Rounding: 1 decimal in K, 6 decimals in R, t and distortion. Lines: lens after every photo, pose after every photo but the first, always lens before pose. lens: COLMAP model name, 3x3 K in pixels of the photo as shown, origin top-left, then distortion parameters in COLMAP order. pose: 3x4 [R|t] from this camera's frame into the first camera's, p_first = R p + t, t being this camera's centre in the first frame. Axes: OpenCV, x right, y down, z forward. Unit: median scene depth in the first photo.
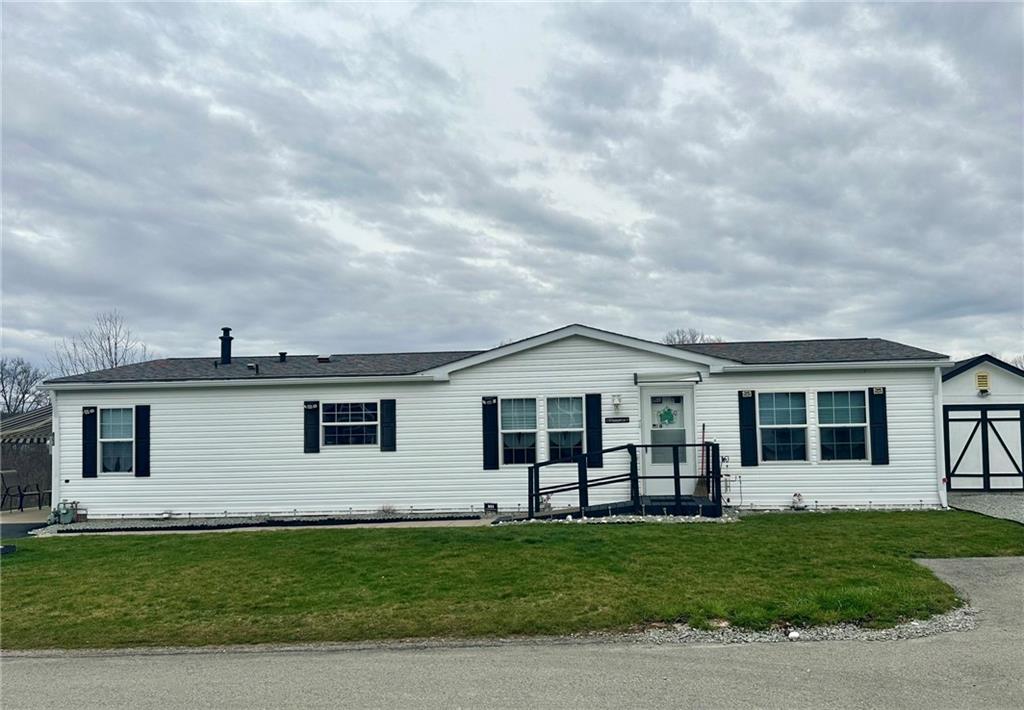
lens RADIAL K [[910.9, 0, 511.7], [0, 910.9, 368.4], [0, 0, 1]] dist [0.001986, 0.000319]
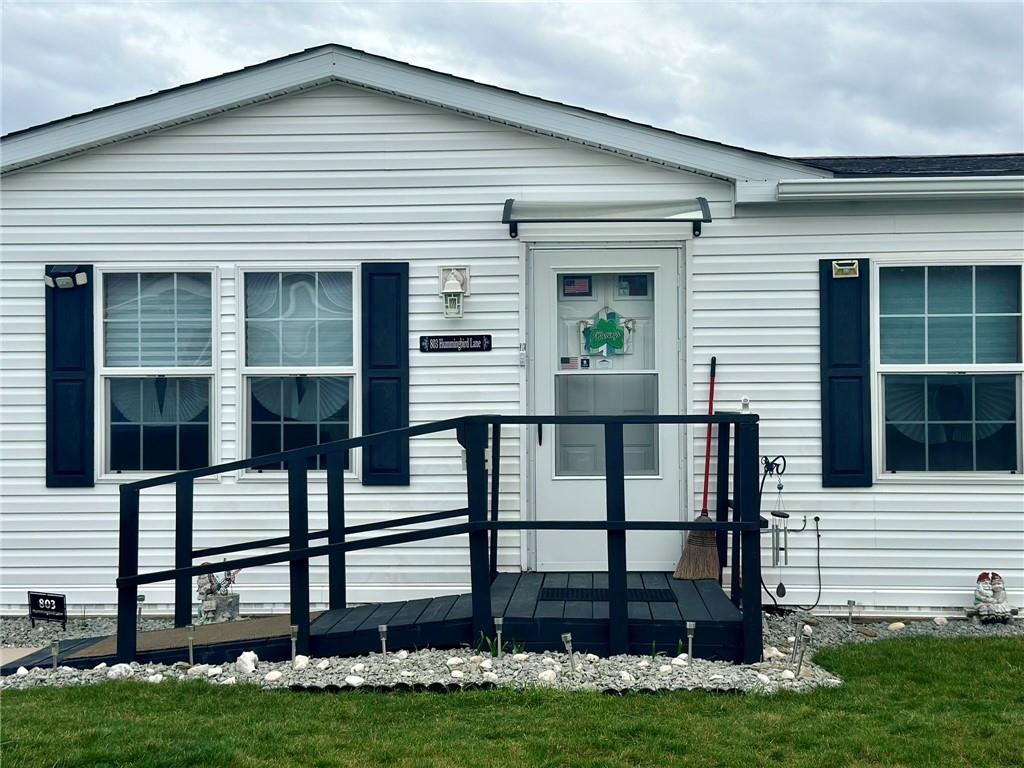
lens RADIAL K [[1430.4, 0, 512.0], [0, 1430.4, 384.0], [0, 0, 1]] dist [0.003895, -0.017416]
pose [[0.998213, 0.016290, 0.057501, 0.108816], [-0.019225, 0.998521, 0.050861, 0.045627], [-0.056587, -0.051876, 0.997049, 0.489079]]
